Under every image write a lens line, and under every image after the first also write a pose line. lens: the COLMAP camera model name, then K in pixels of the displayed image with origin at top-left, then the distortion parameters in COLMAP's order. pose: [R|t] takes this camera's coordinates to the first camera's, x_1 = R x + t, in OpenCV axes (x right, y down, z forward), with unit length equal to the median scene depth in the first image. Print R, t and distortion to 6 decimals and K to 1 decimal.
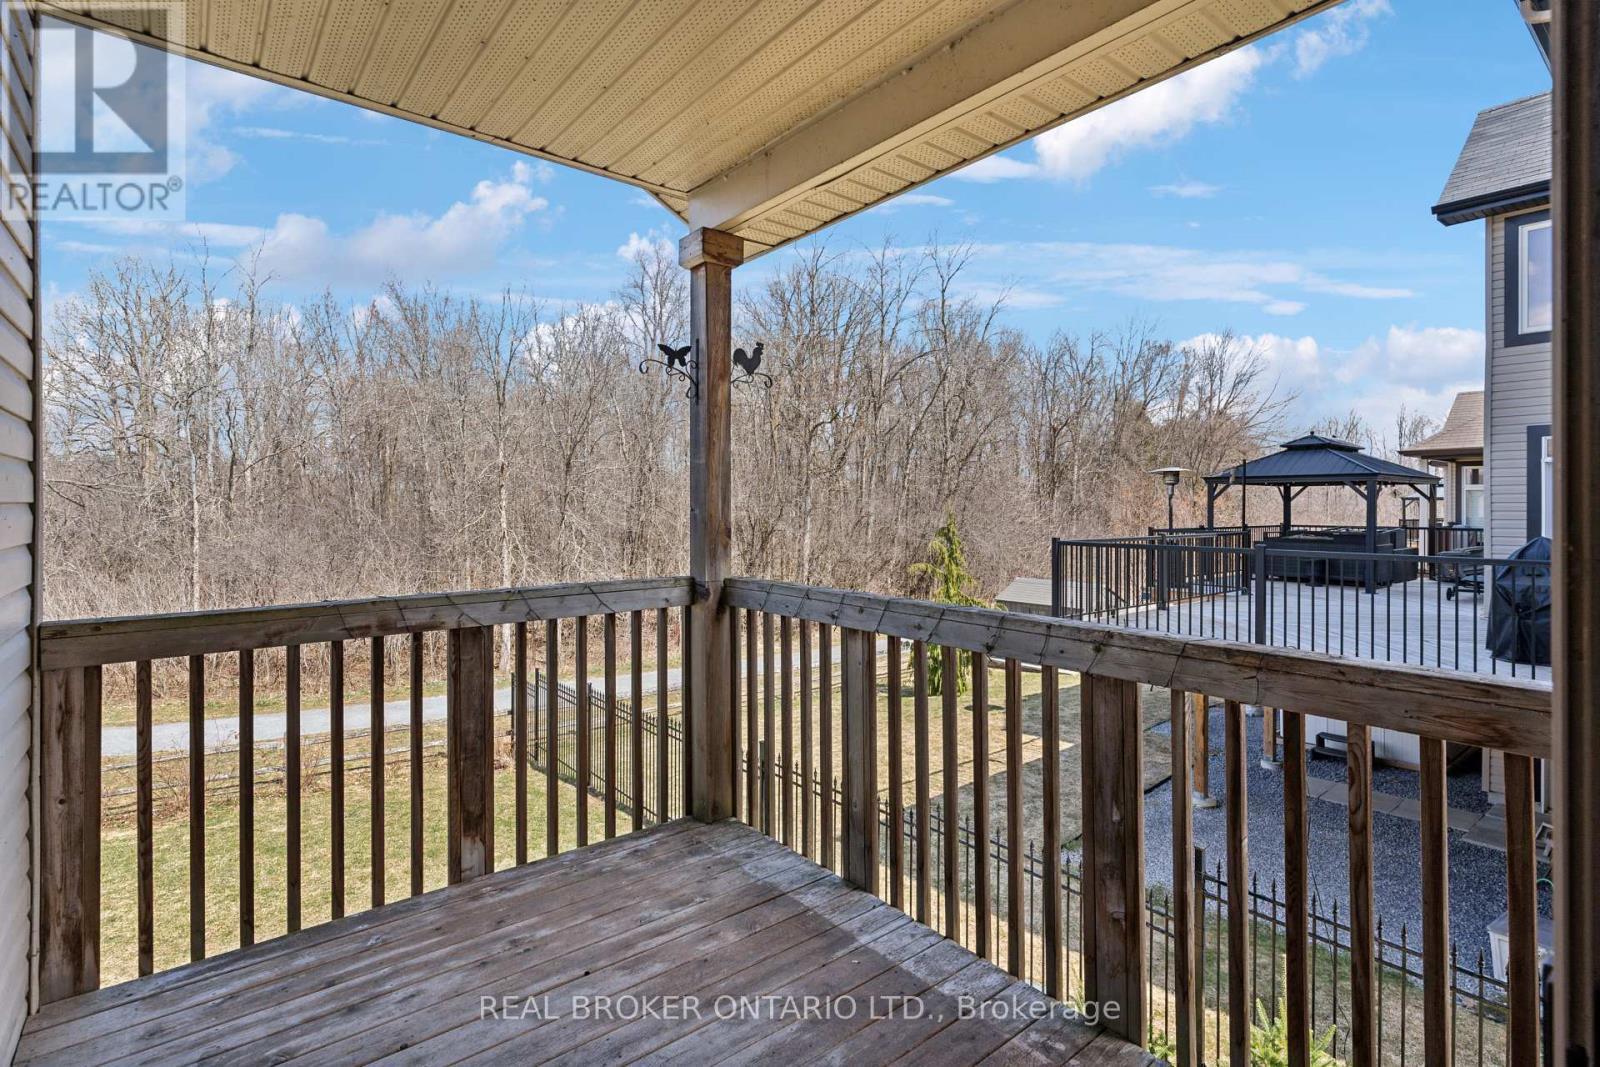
lens RADIAL K [[768.7, 0, 810.9], [0, 768.7, 502.5], [0, 0, 1]] dist [0.002872, 0.000491]
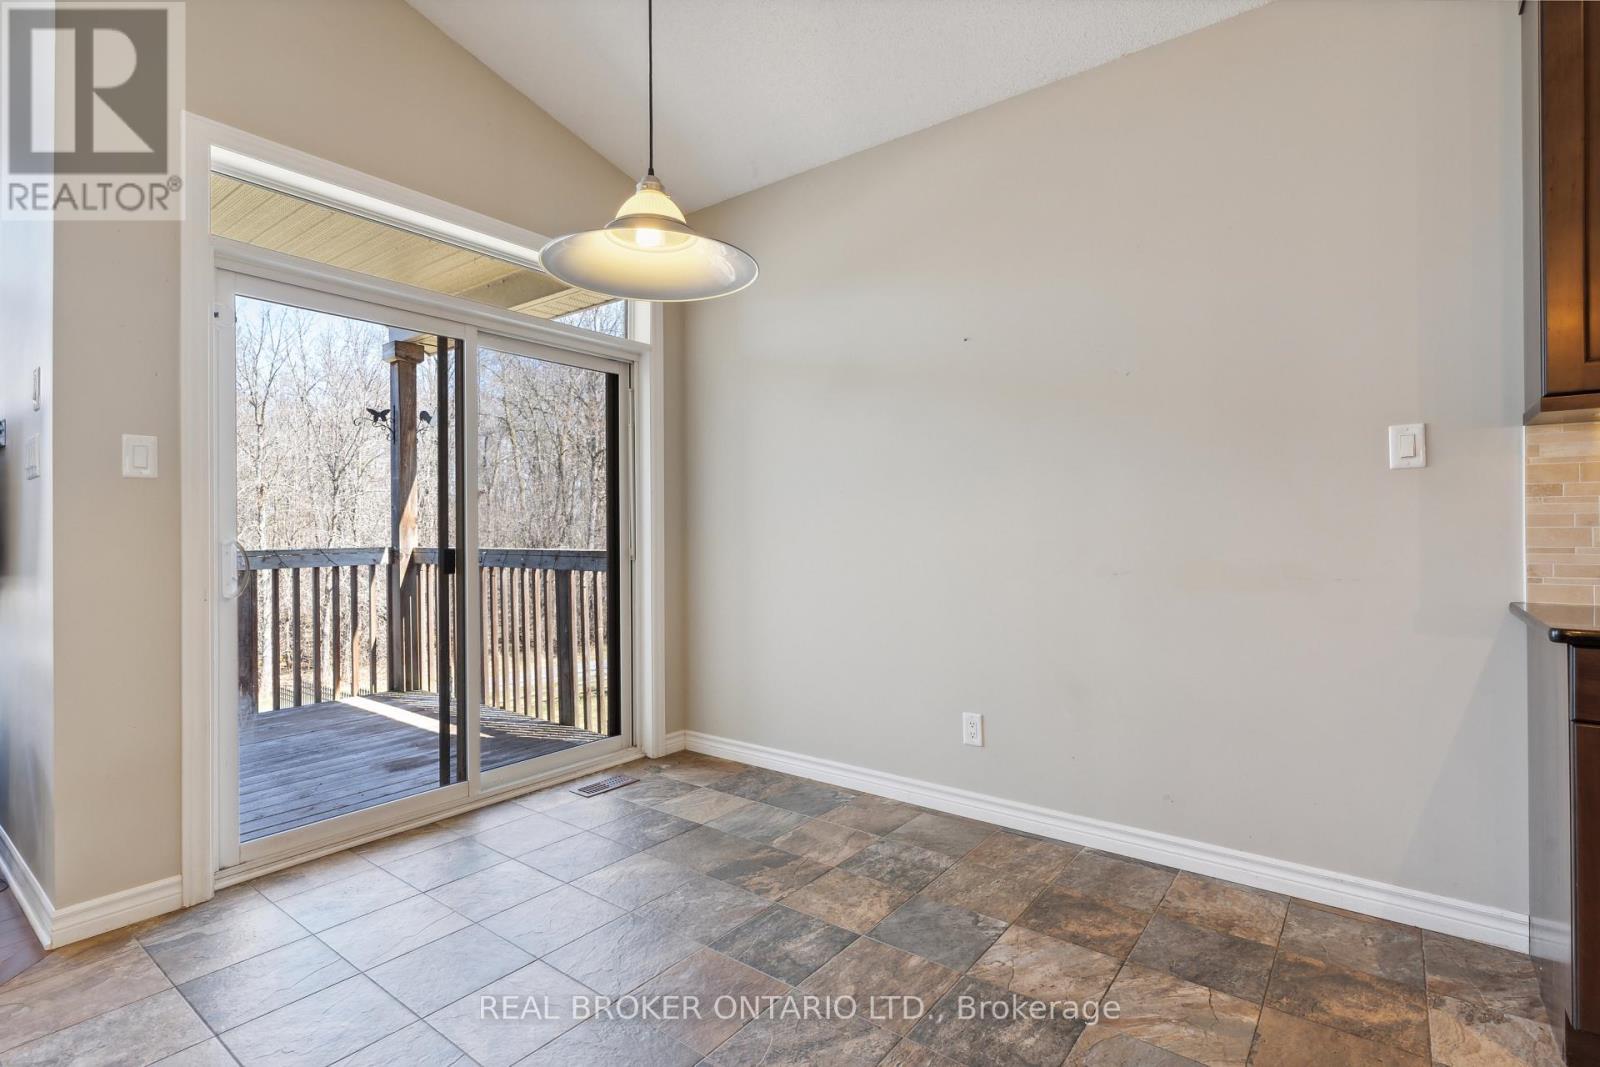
lens RADIAL K [[768.7, 0, 811.1], [0, 768.7, 532.8], [0, 0, 1]] dist [0.002872, 0.000491]
pose [[0.971871, -0.003867, 0.235480, 0.343019], [0.002624, 0.999981, 0.005594, 0.060020], [-0.235497, -0.004818, 0.971863, -0.856479]]
